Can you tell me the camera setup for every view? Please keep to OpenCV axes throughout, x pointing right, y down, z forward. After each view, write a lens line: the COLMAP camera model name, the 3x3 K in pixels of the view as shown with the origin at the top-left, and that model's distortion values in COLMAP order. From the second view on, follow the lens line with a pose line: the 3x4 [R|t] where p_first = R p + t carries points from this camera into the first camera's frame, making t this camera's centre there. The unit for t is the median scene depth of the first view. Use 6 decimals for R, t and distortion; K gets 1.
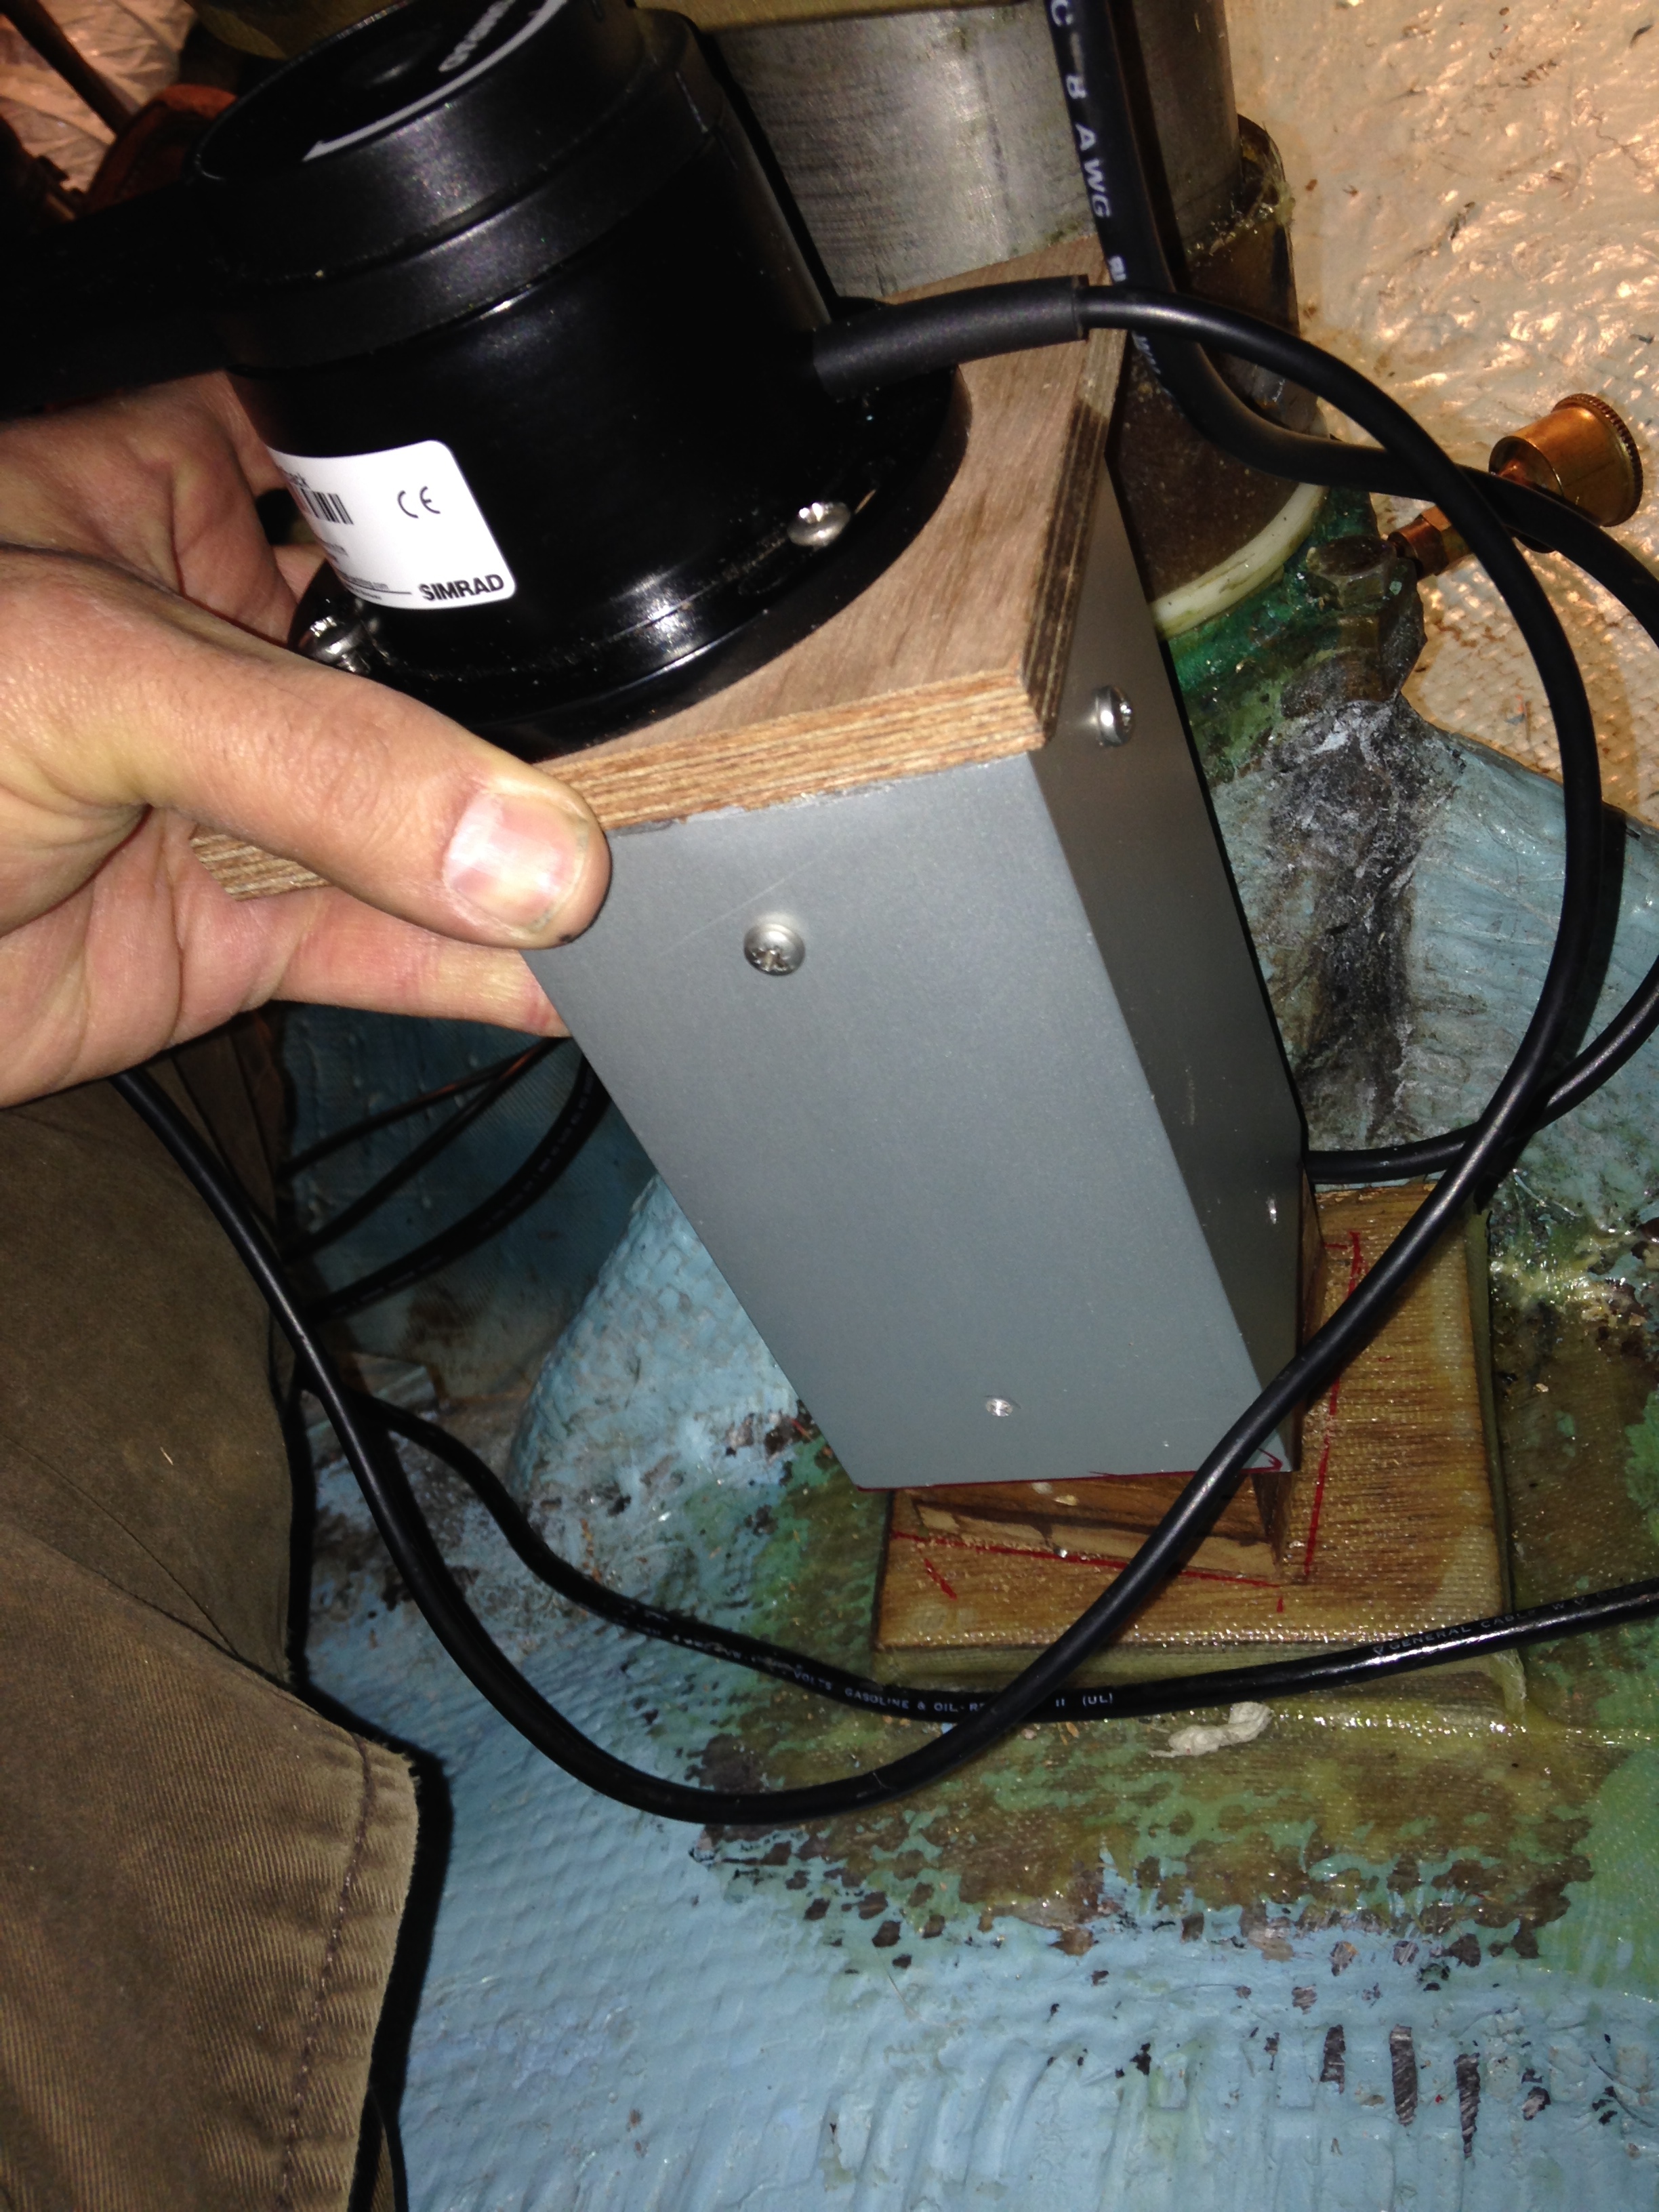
lens RADIAL K [[1977.8, 0, 781.4], [0, 1977.8, 1099.0], [0, 0, 1]] dist [0.183313, -0.234613]
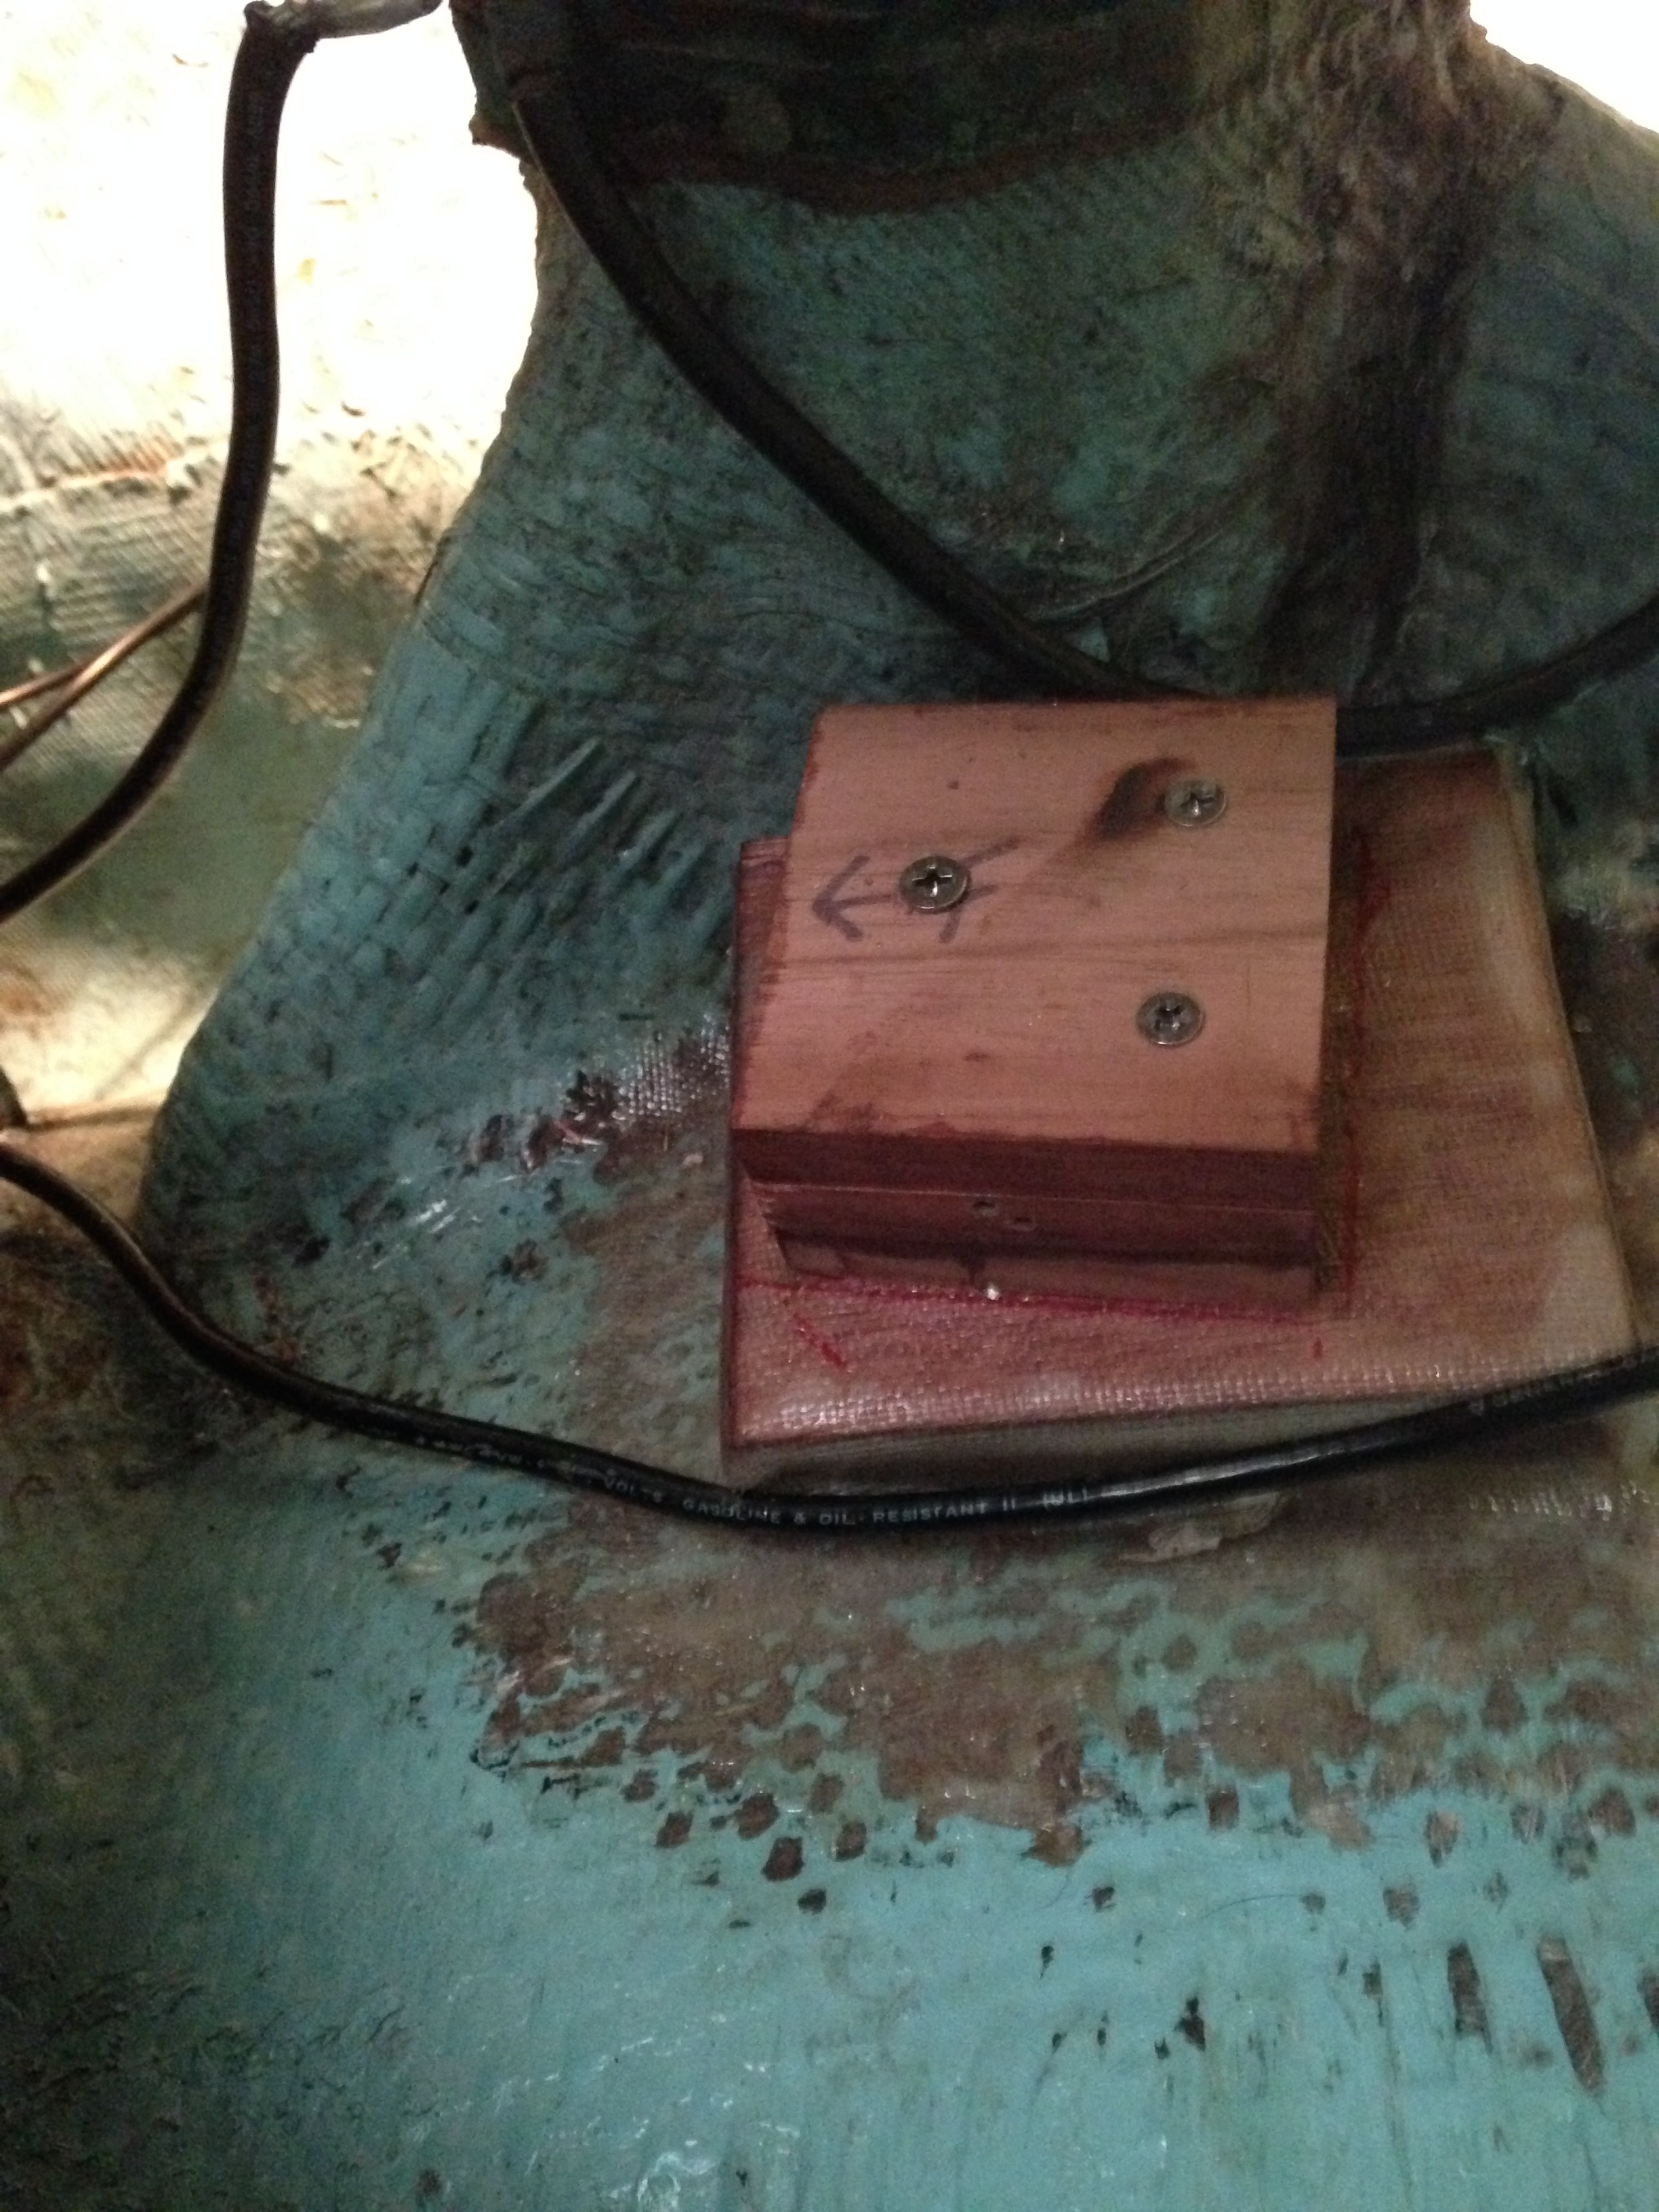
lens RADIAL K [[1977.8, 0, 781.4], [0, 1977.8, 1099.0], [0, 0, 1]] dist [0.183313, -0.234613]
pose [[0.981371, -0.047355, 0.186193, -0.061046], [0.016900, 0.986668, 0.161866, 0.049313], [-0.191376, -0.155704, 0.969088, 0.372070]]
